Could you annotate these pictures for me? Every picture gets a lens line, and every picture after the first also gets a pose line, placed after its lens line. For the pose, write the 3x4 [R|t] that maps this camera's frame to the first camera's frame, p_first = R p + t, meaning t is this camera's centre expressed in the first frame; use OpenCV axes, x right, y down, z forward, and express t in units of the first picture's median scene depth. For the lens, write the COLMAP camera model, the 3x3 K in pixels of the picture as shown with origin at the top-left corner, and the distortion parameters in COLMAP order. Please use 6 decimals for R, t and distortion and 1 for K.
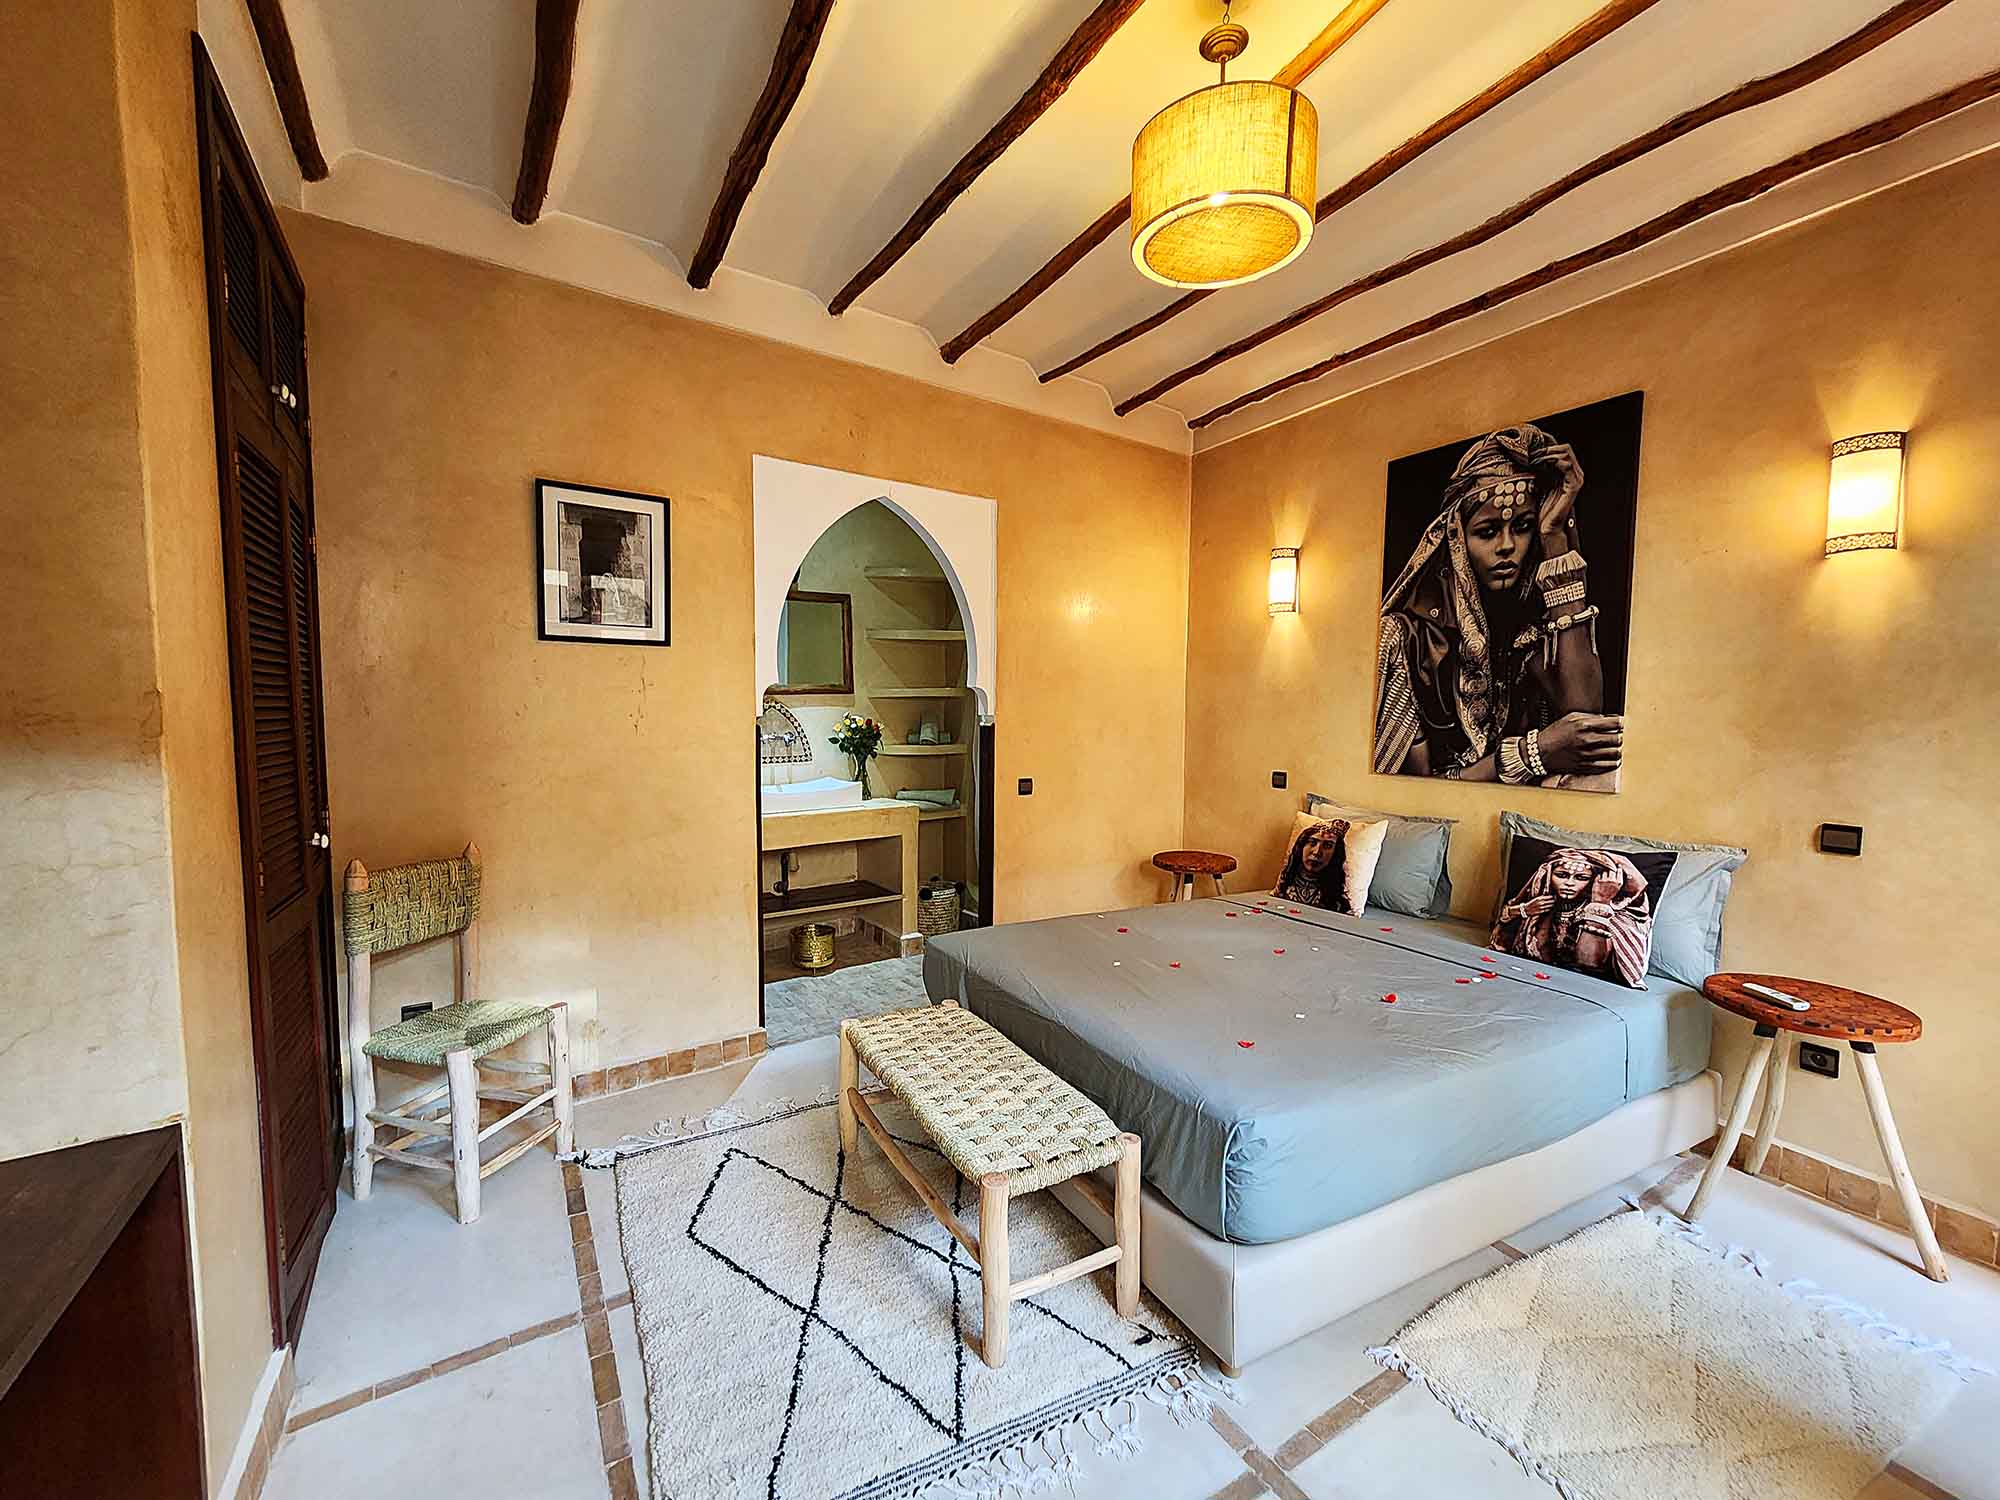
lens RADIAL K [[822.0, 0, 985.0], [0, 822.0, 752.9], [0, 0, 1]] dist [0.000837, -0.000404]
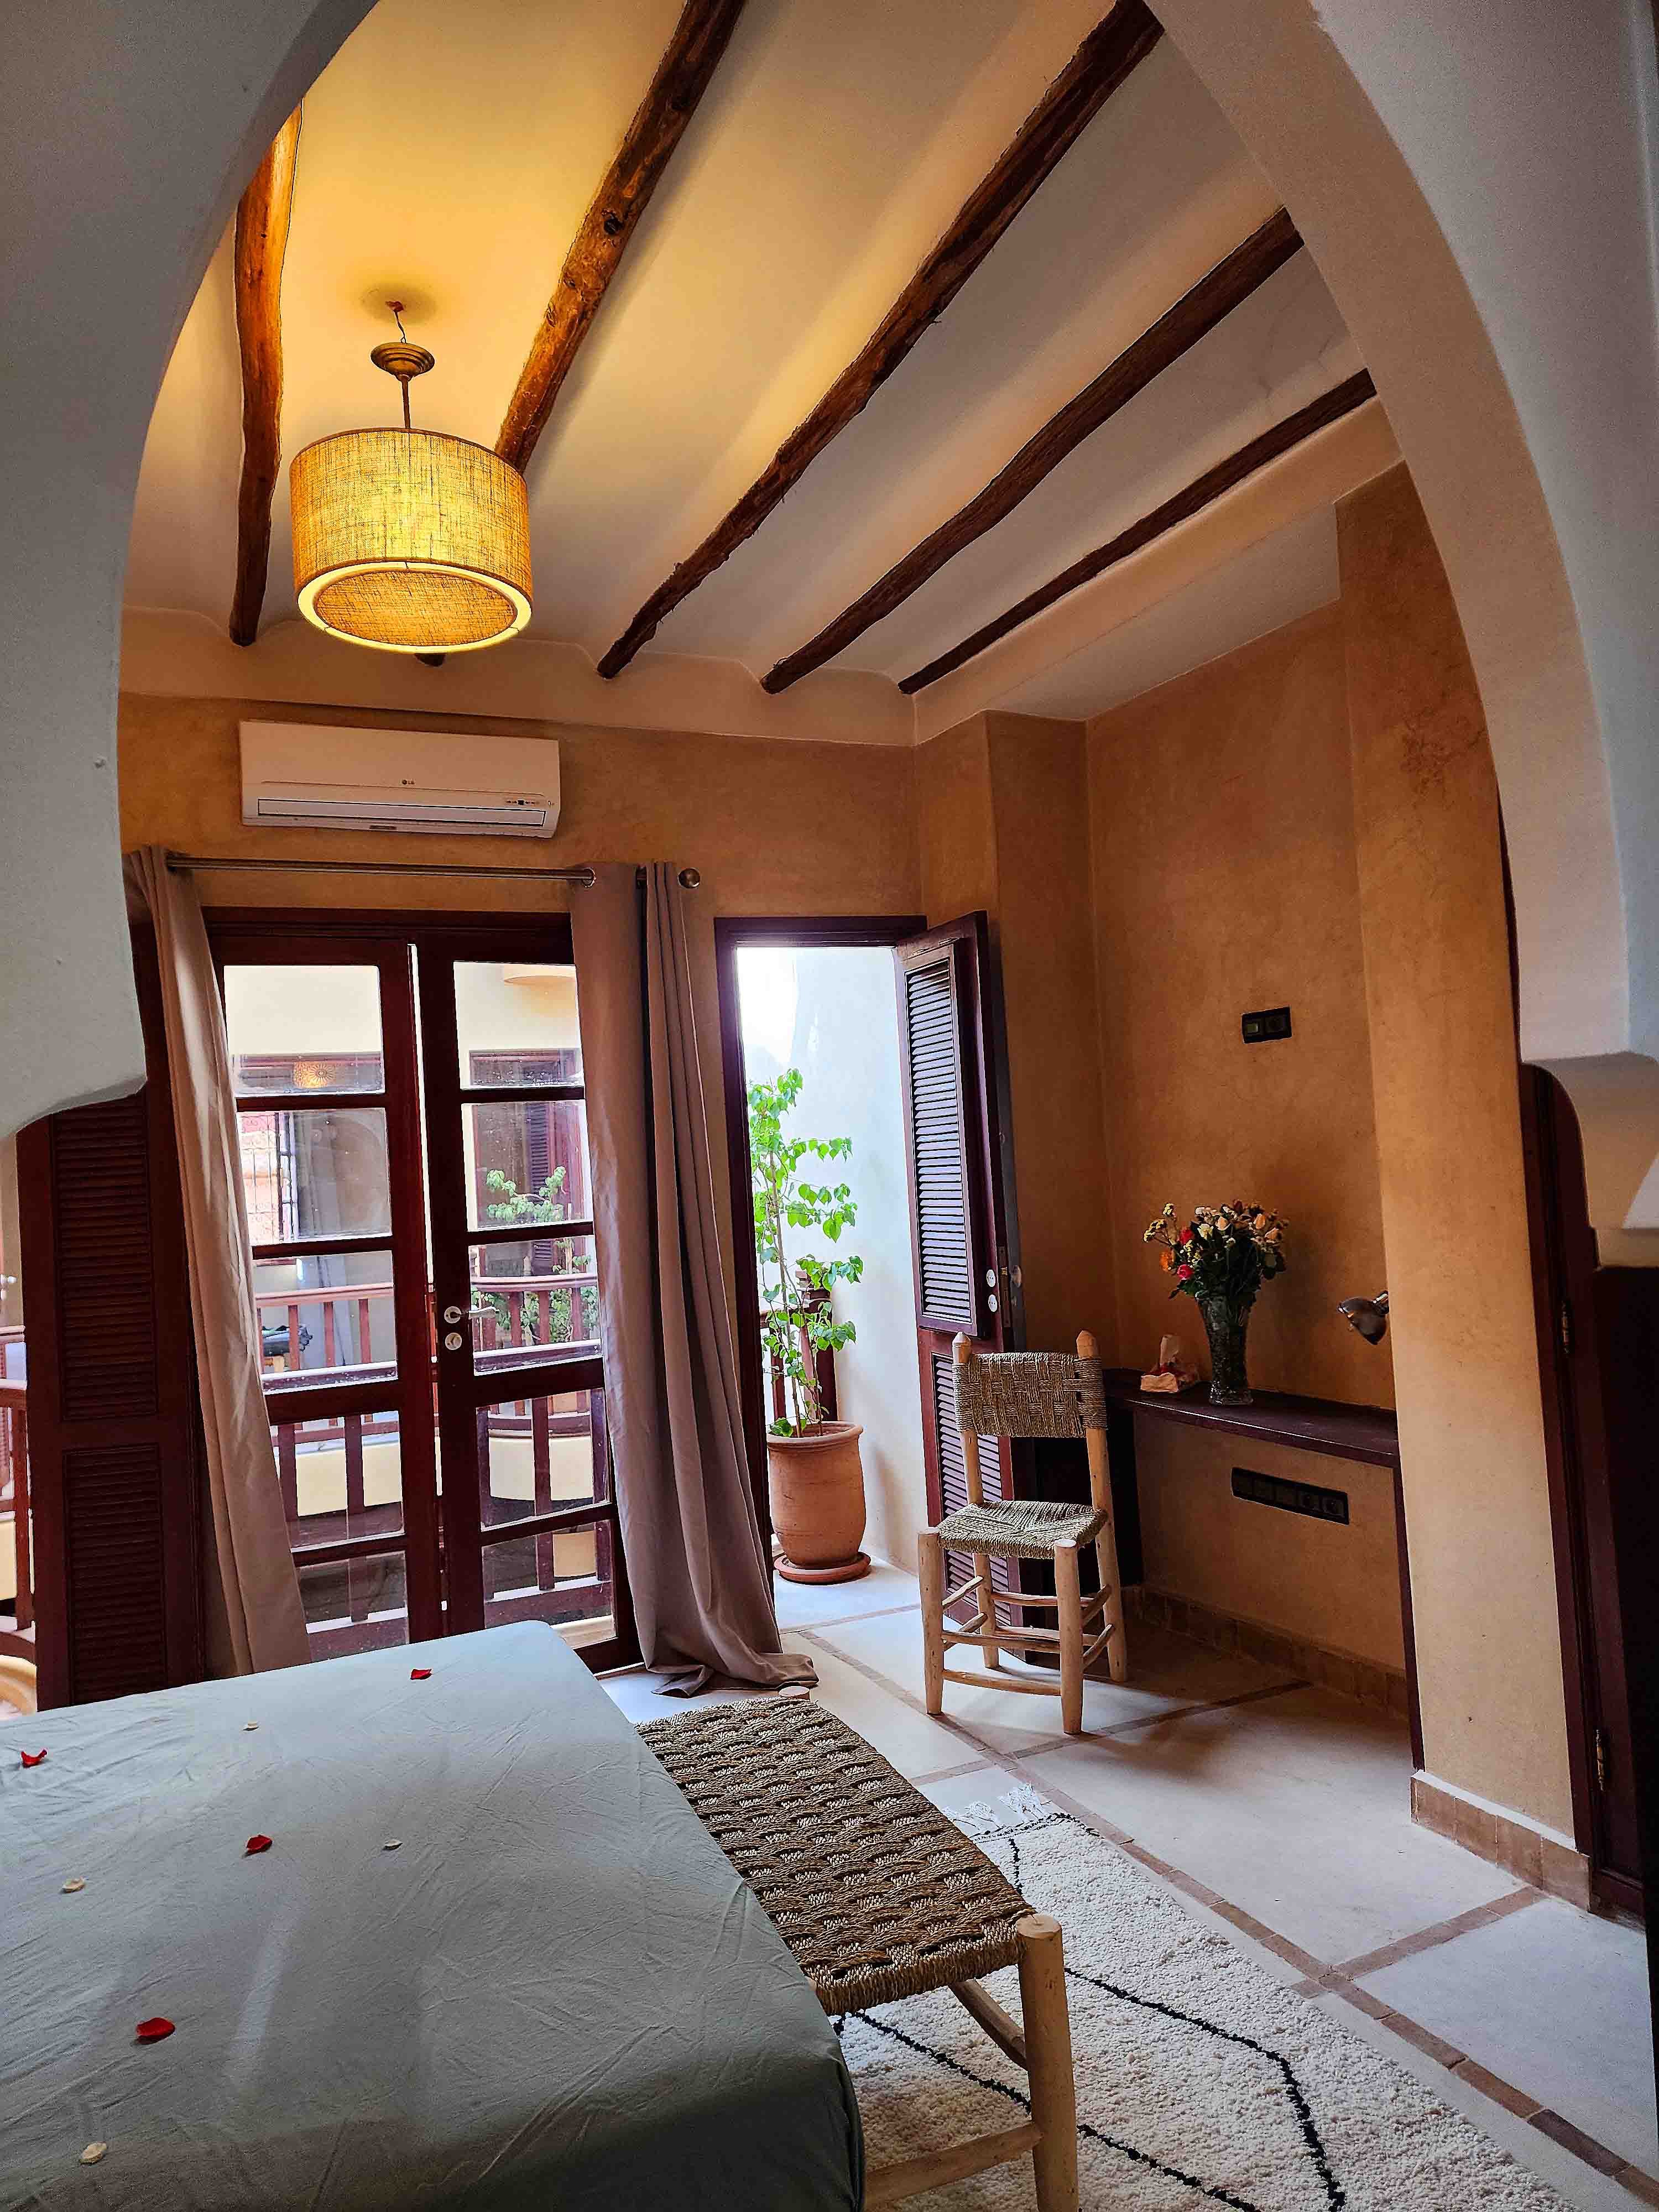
lens RADIAL K [[1474.9, 0, 826.4], [0, 1474.9, 1113.4], [0, 0, 1]] dist [0.077614, -0.074286]
pose [[-0.991990, 0.058543, 0.111929, -0.135335], [0.061709, 0.997780, 0.025029, -0.095691], [-0.110216, 0.031735, -0.993401, 1.440484]]
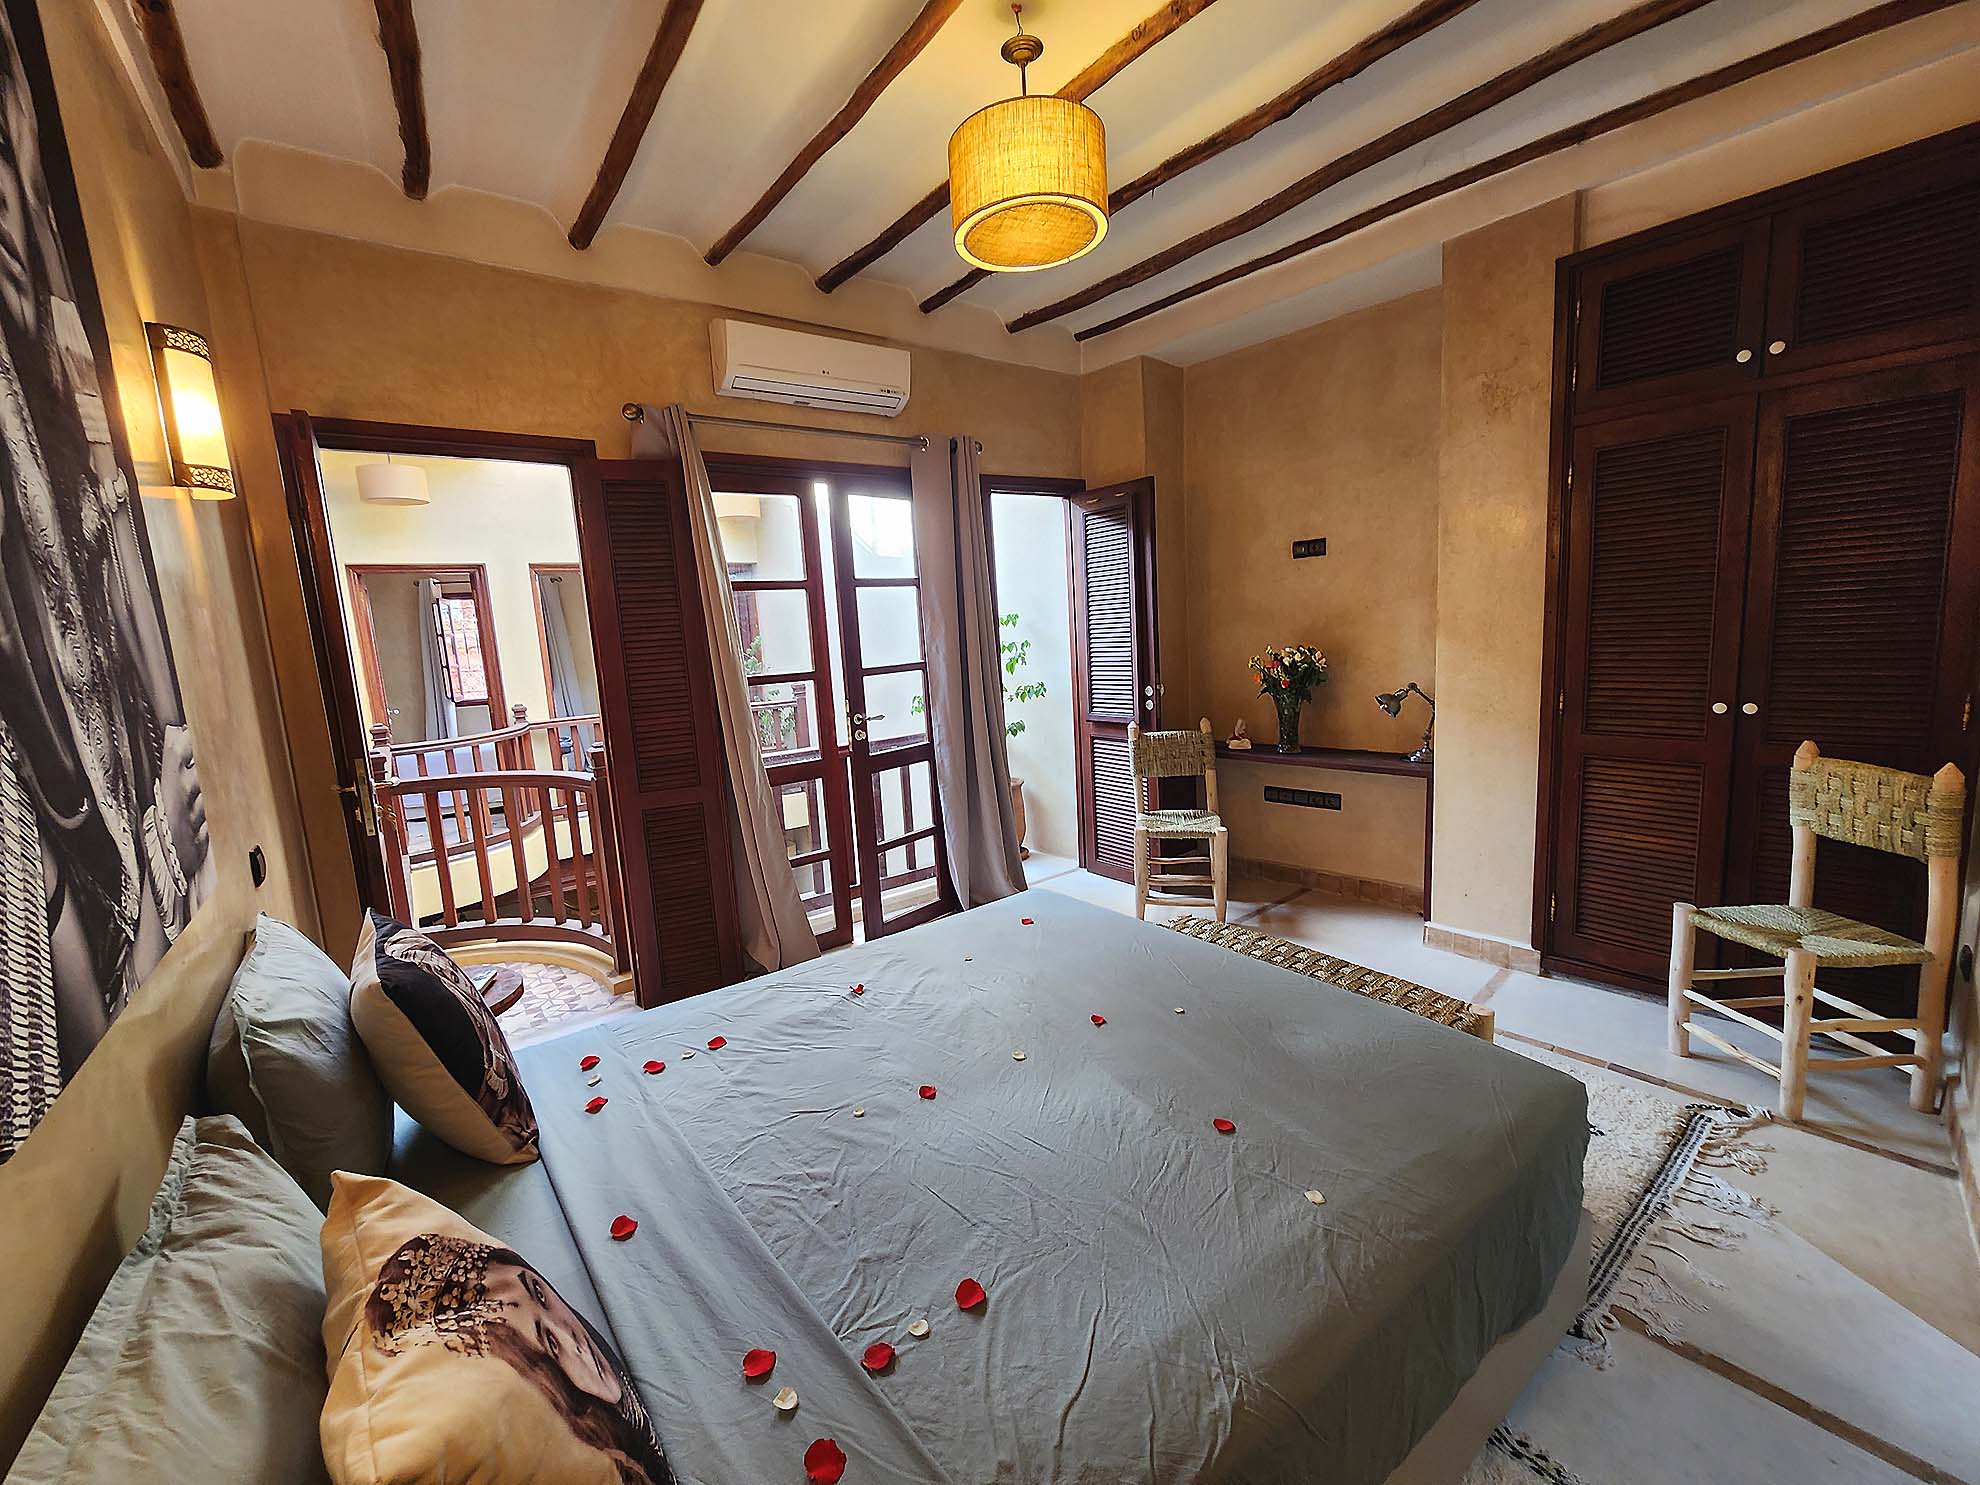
lens RADIAL K [[817.4, 0, 986.3], [0, 817.4, 745.0], [0, 0, 1]] dist [-0.001570, -0.000077]
pose [[-0.987852, 0.077565, -0.134656, 0.341007], [0.049762, 0.978787, 0.198743, -0.094133], [0.147215, 0.189628, -0.970757, 1.356345]]
